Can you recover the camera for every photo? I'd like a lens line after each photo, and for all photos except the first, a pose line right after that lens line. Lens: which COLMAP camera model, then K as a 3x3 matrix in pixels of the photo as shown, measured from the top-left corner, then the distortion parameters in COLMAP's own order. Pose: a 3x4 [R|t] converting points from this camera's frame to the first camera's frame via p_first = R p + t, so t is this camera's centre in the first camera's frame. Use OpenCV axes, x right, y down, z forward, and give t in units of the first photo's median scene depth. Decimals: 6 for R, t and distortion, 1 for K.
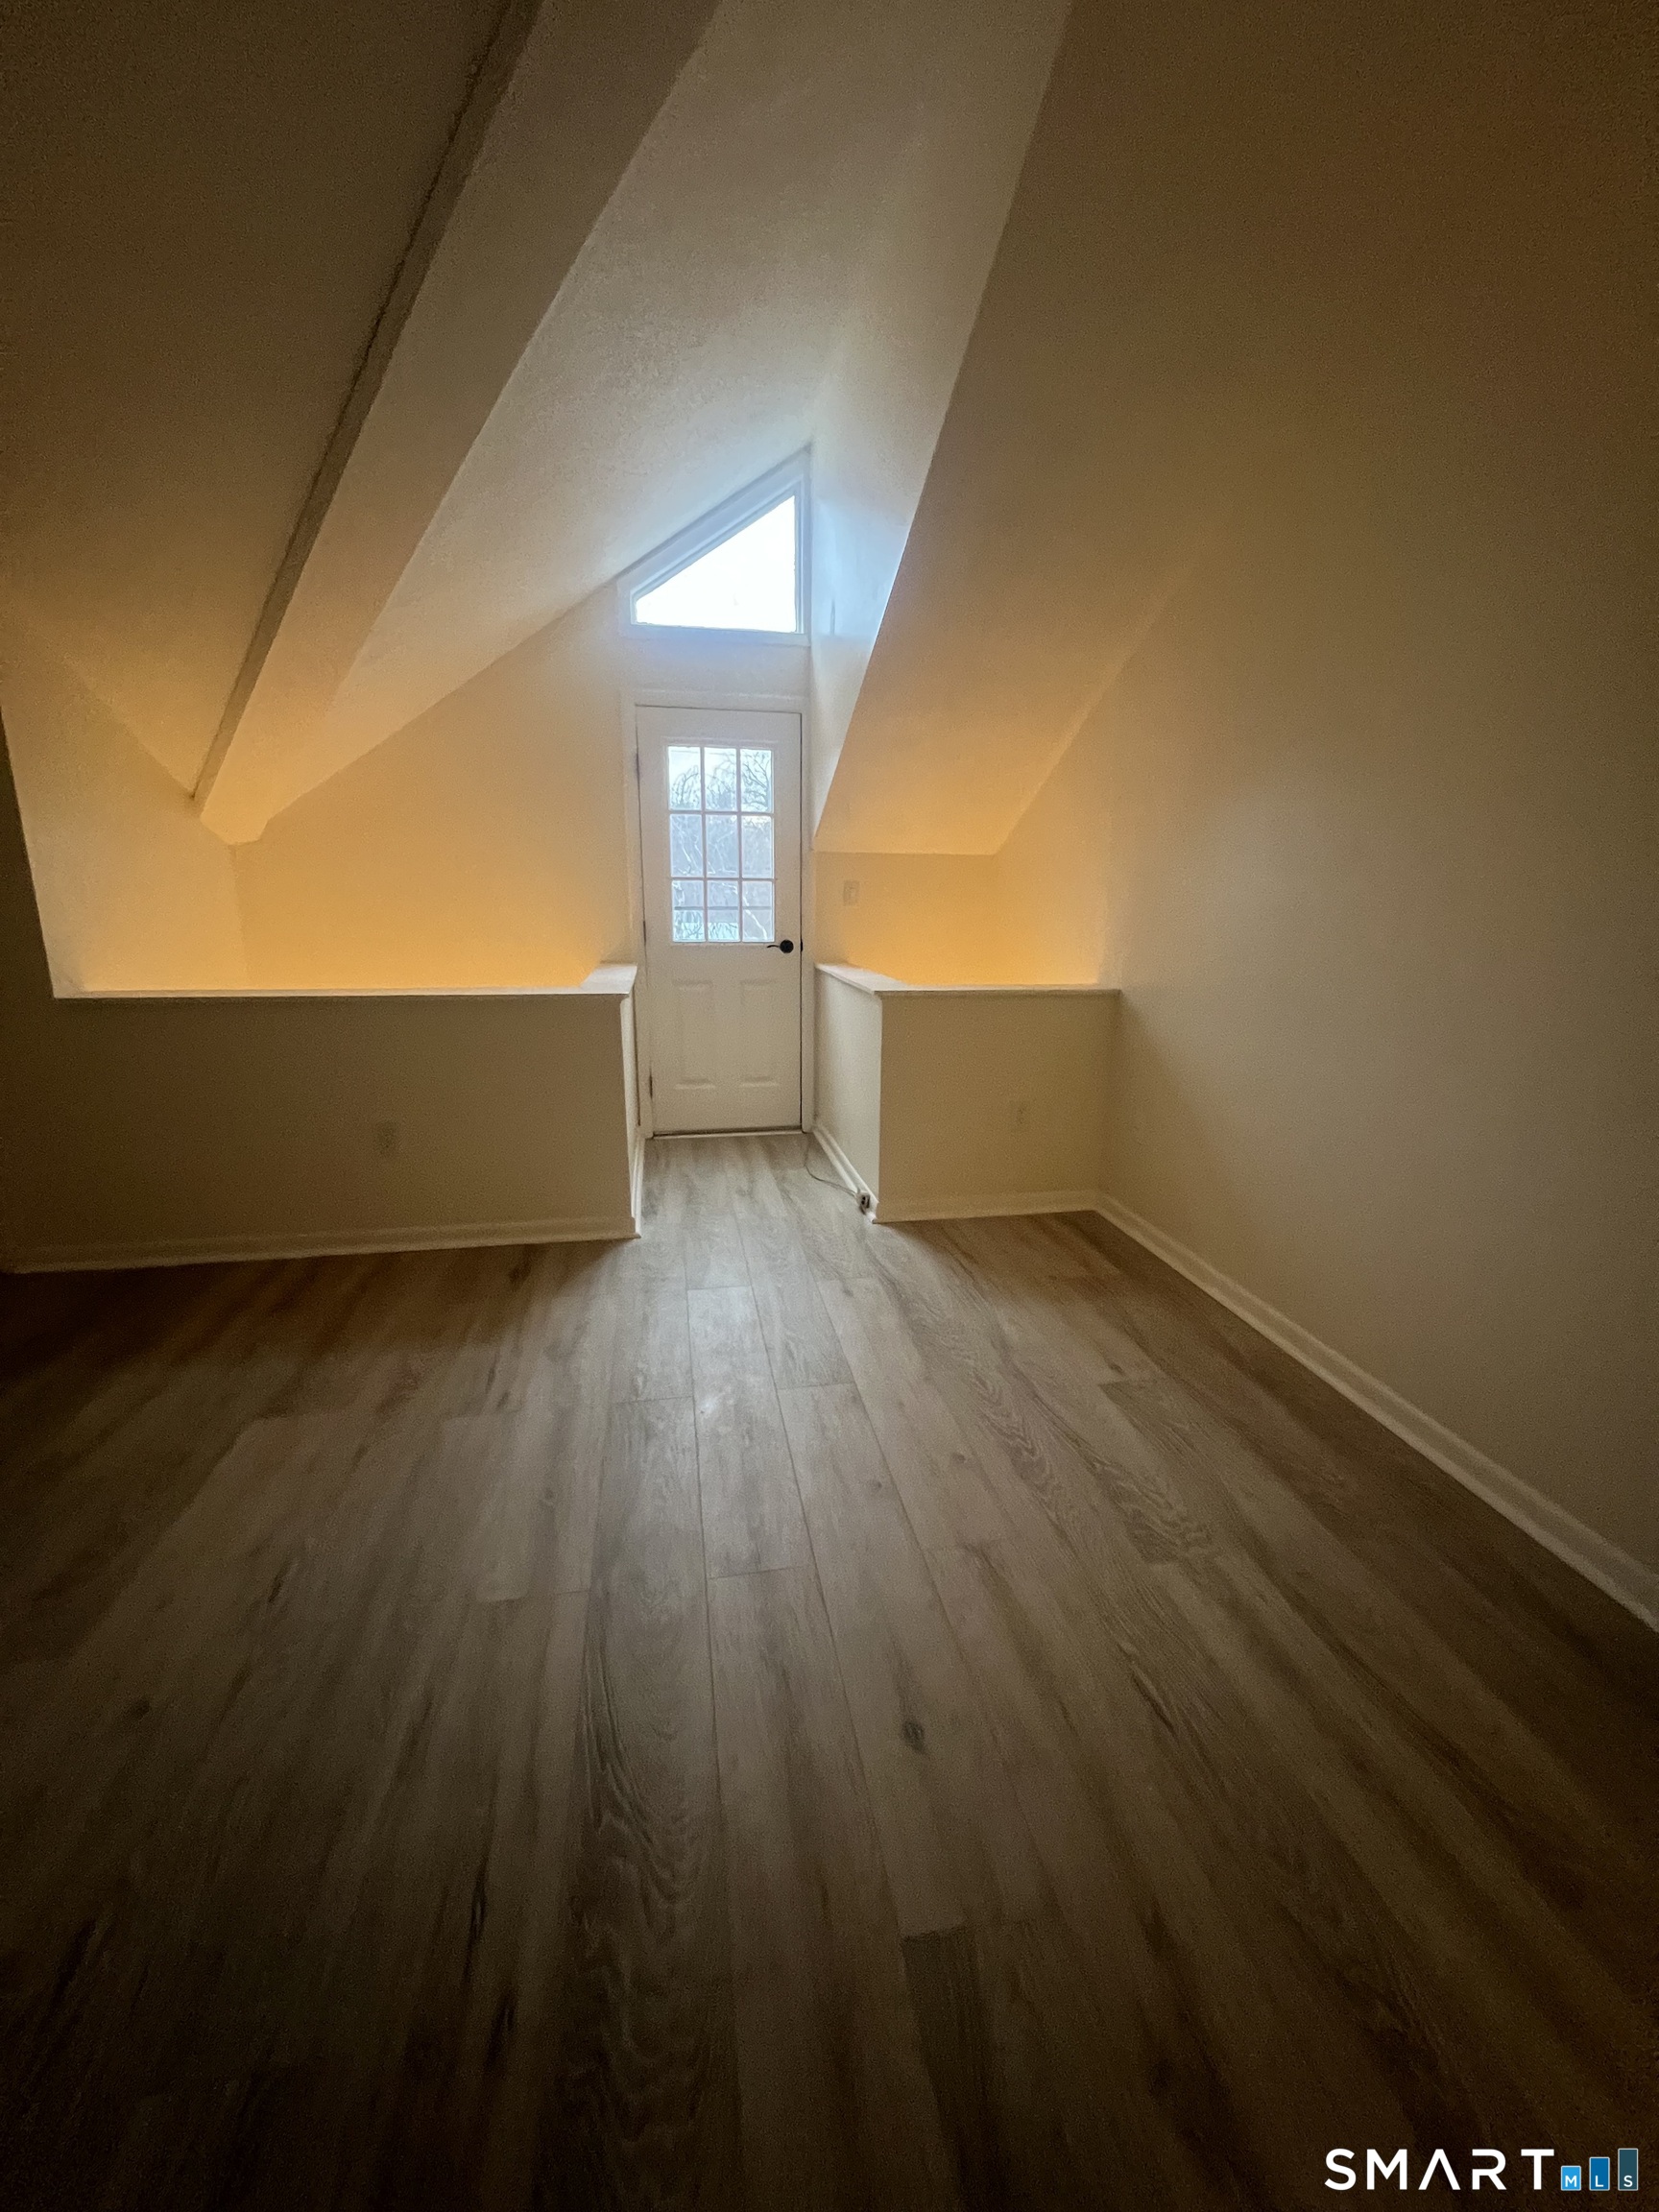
lens RADIAL K [[887.7, 0, 829.5], [0, 887.7, 1106.0], [0, 0, 1]] dist [-0.025172, -0.000061]
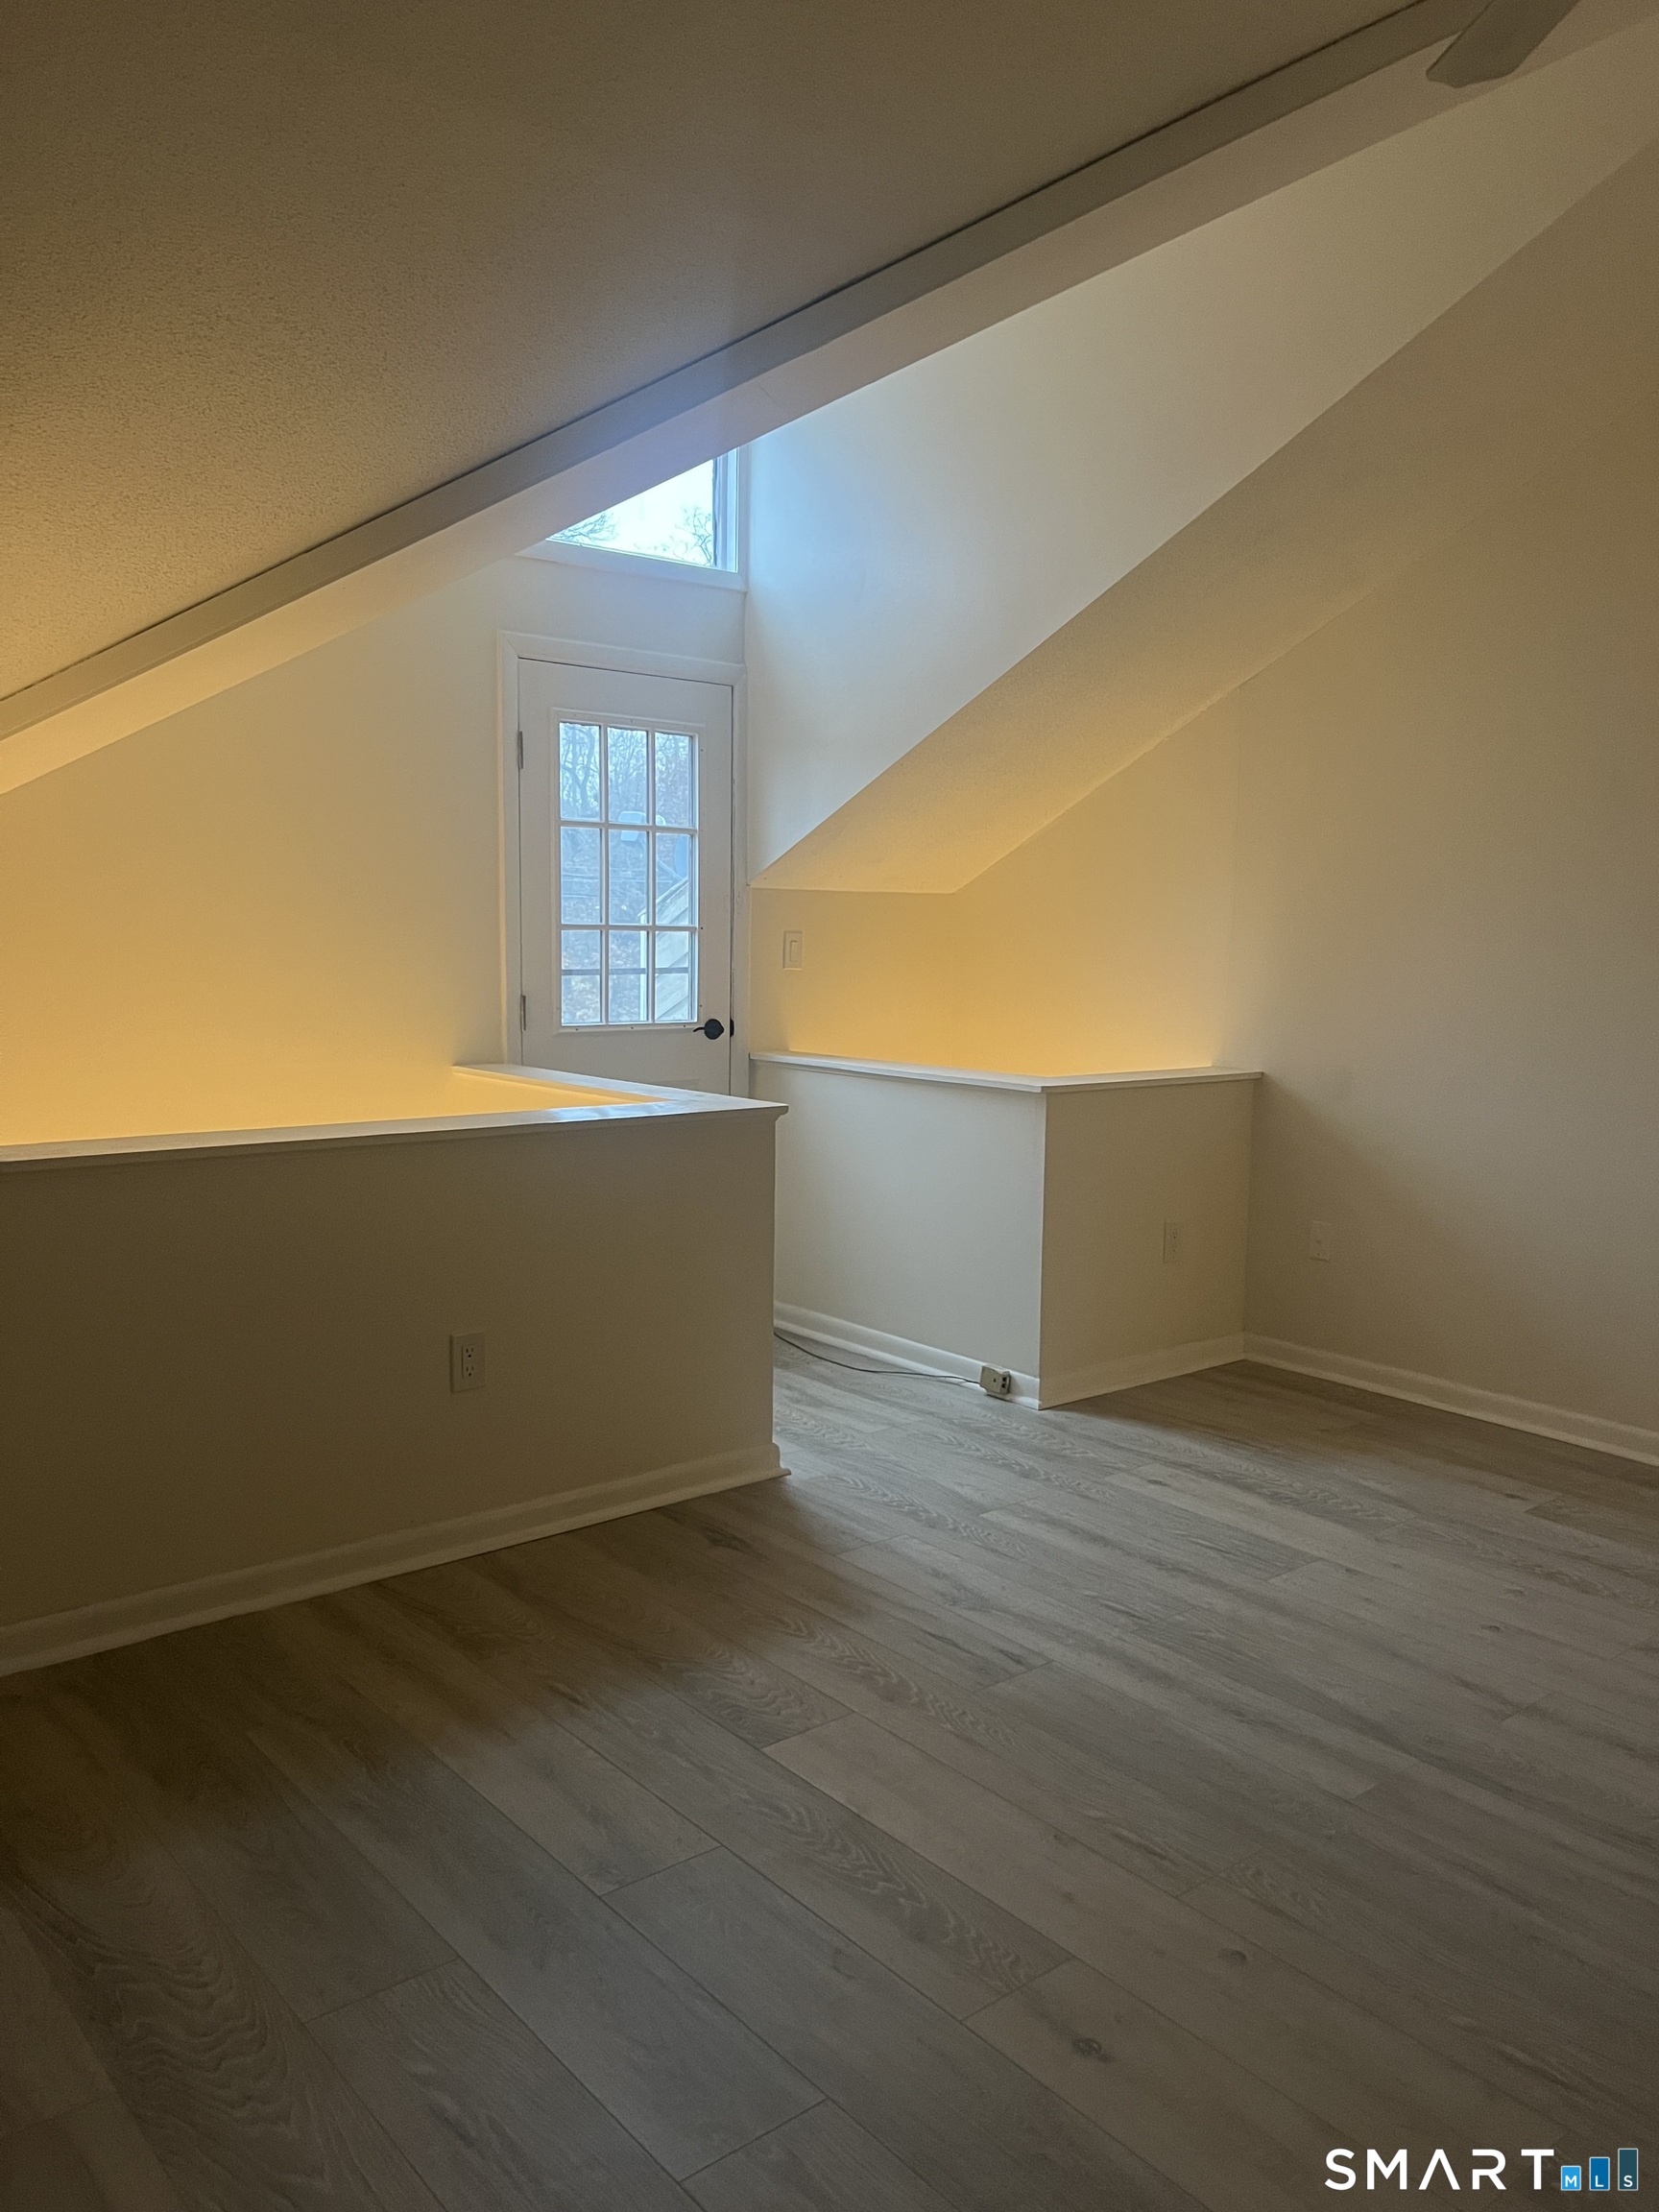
lens RADIAL K [[1676.1, 0, 829.5], [0, 1676.1, 1106.0], [0, 0, 1]] dist [0.033585, -0.053787]
pose [[0.874966, -0.049329, 0.481665, -0.725206], [0.104546, 0.990578, -0.088465, -0.008520], [-0.472763, 0.127760, 0.871879, -0.131064]]
